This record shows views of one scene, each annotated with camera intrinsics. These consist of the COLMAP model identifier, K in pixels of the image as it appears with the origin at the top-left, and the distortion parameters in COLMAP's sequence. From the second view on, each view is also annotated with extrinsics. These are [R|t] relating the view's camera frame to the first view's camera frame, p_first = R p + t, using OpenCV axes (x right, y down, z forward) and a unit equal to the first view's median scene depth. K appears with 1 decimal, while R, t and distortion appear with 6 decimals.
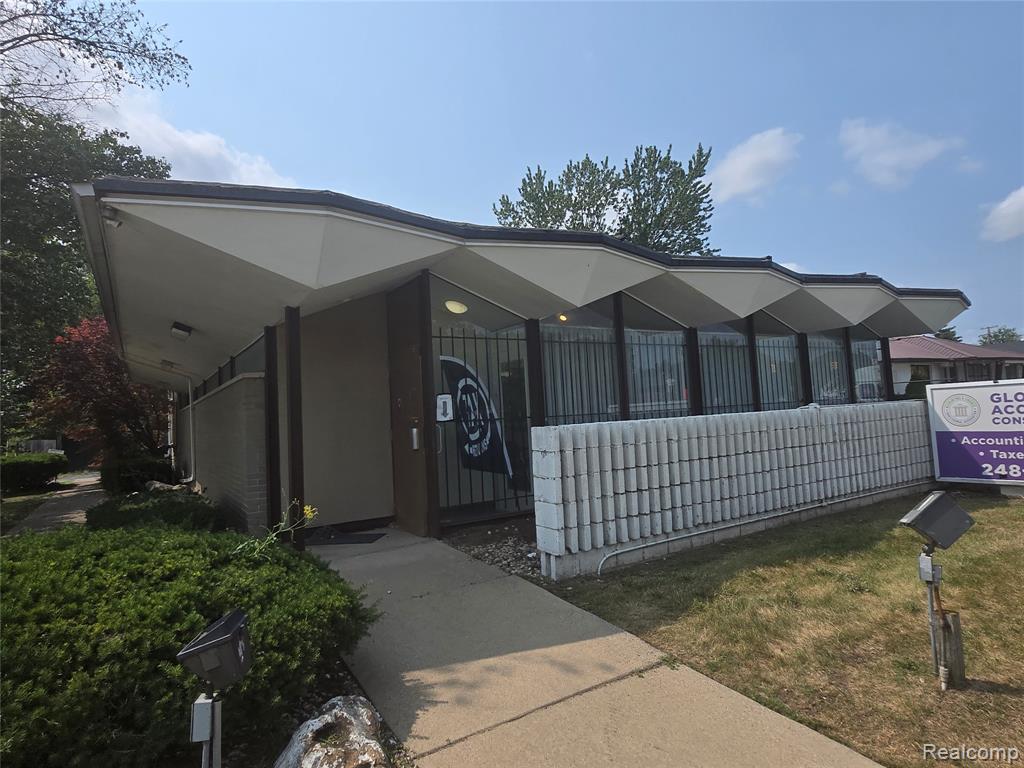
lens RADIAL K [[414.5, 0, 539.3], [0, 414.5, 385.3], [0, 0, 1]] dist [-0.001005, -0.000010]
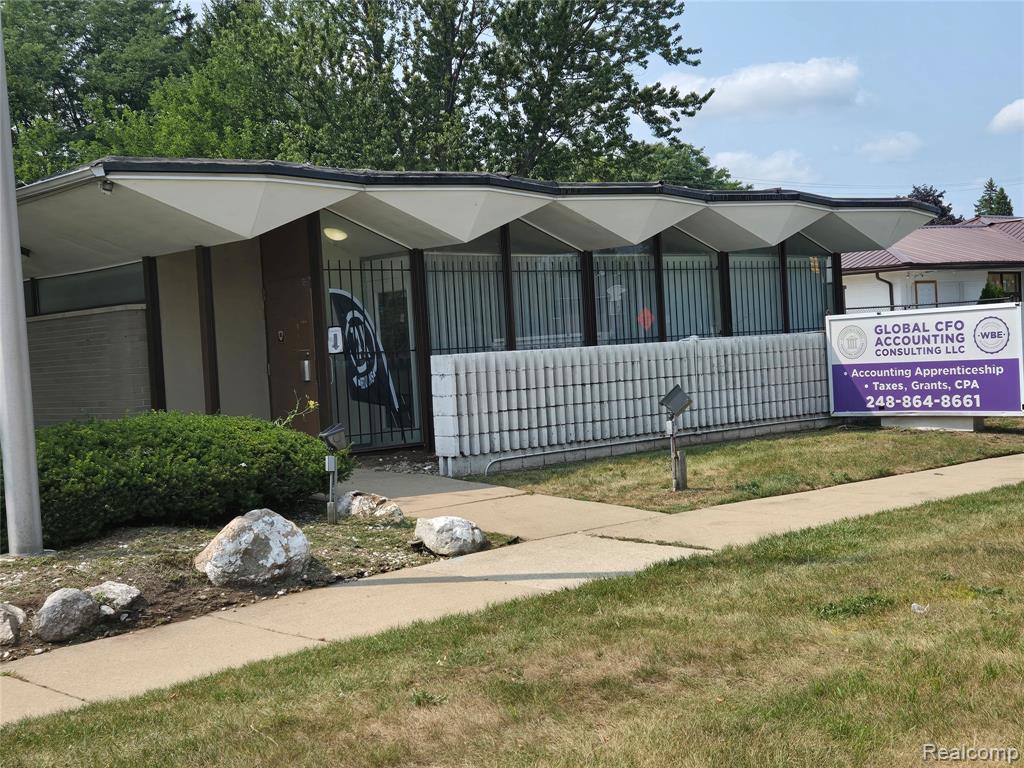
lens RADIAL K [[2442.4, 0, 512.0], [0, 2442.4, 384.0], [0, 0, 1]] dist [0.466984, 0.060518]
pose [[0.985037, -0.004279, 0.172290, -0.824675], [-0.006413, 0.998089, 0.061451, -0.207751], [-0.172223, -0.061637, 0.983128, -4.916708]]
